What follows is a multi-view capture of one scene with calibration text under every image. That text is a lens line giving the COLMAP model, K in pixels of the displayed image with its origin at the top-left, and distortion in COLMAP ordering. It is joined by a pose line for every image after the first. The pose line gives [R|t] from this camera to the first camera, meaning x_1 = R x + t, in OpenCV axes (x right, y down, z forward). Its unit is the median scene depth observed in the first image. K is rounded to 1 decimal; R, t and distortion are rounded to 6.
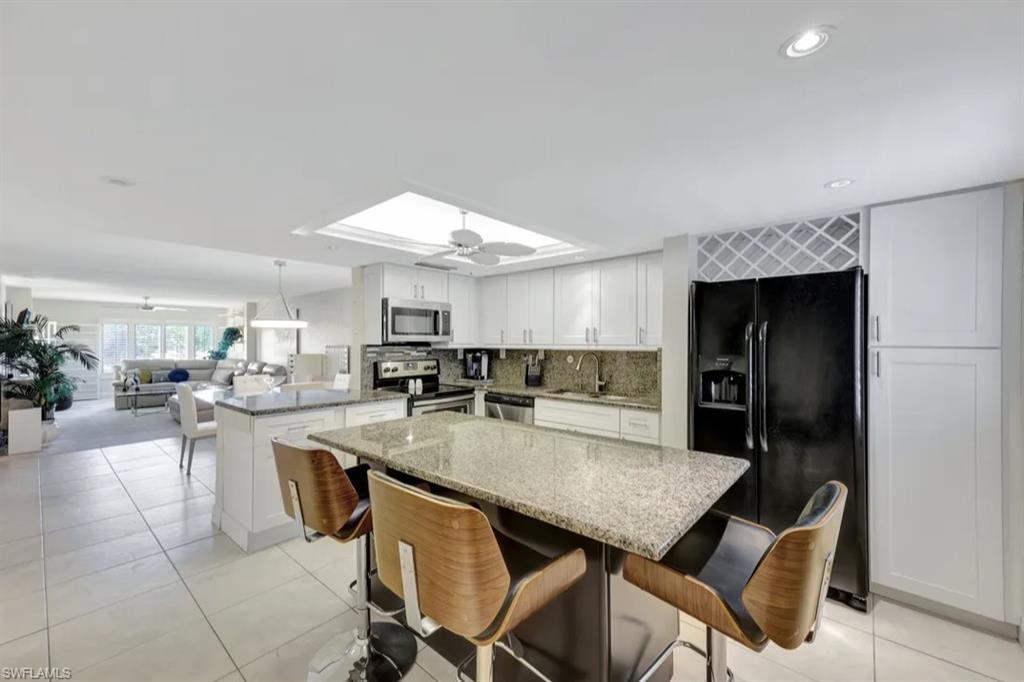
lens RADIAL K [[404.9, 0, 512.0], [0, 404.9, 341.0], [0, 0, 1]] dist [0.001253, 0.000013]
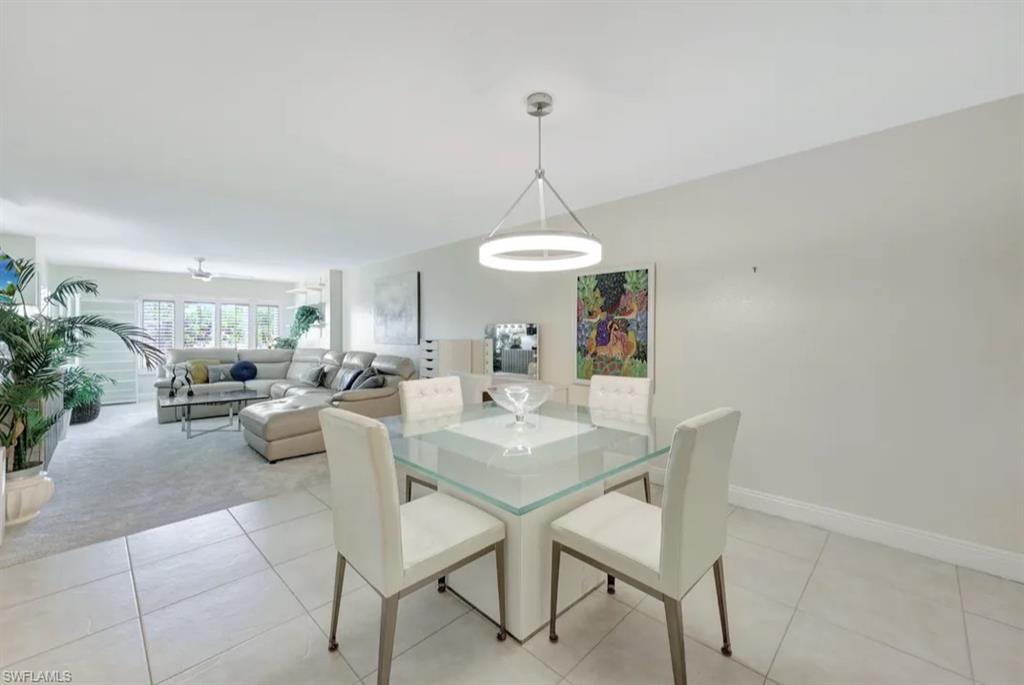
lens RADIAL K [[409.0, 0, 512.3], [0, 409.0, 333.4], [0, 0, 1]] dist [0.001889, 0.000241]
pose [[0.997993, 0.001217, -0.063311, -0.525735], [-0.001288, 0.999999, -0.001079, 0.032846], [0.063309, 0.001158, 0.997993, 0.539448]]
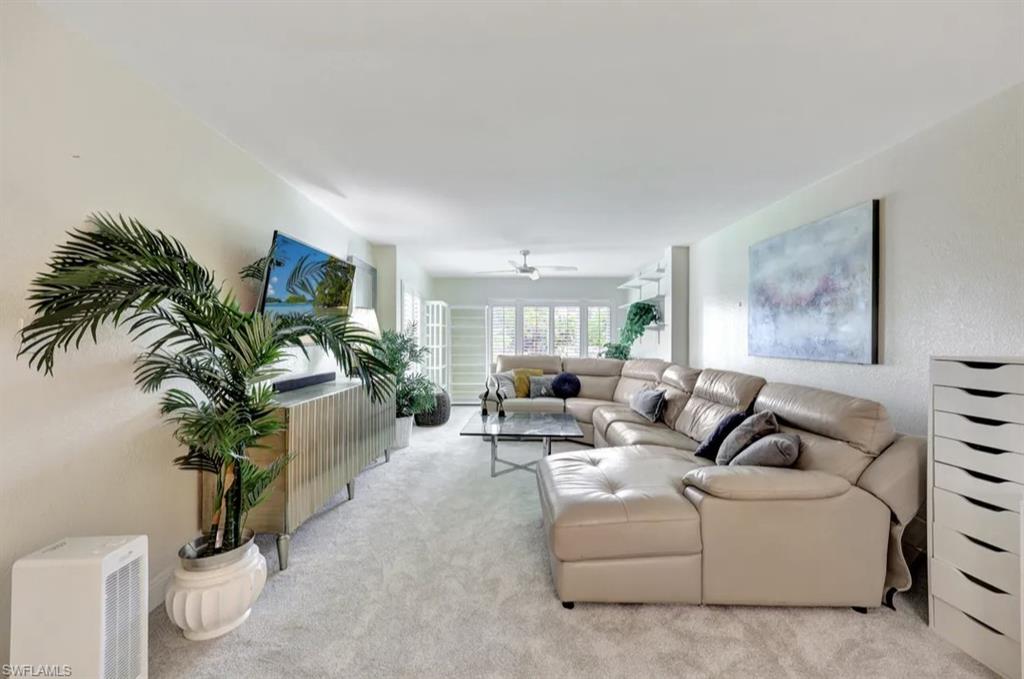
lens RADIAL K [[413.1, 0, 512.0], [0, 413.1, 339.5], [0, 0, 1]] dist [0.001562, 0.000124]
pose [[0.669439, 0.005736, -0.742845, -0.752582], [-0.003442, 0.999983, 0.004619, 0.031483], [0.742859, -0.000535, 0.669448, 0.942960]]
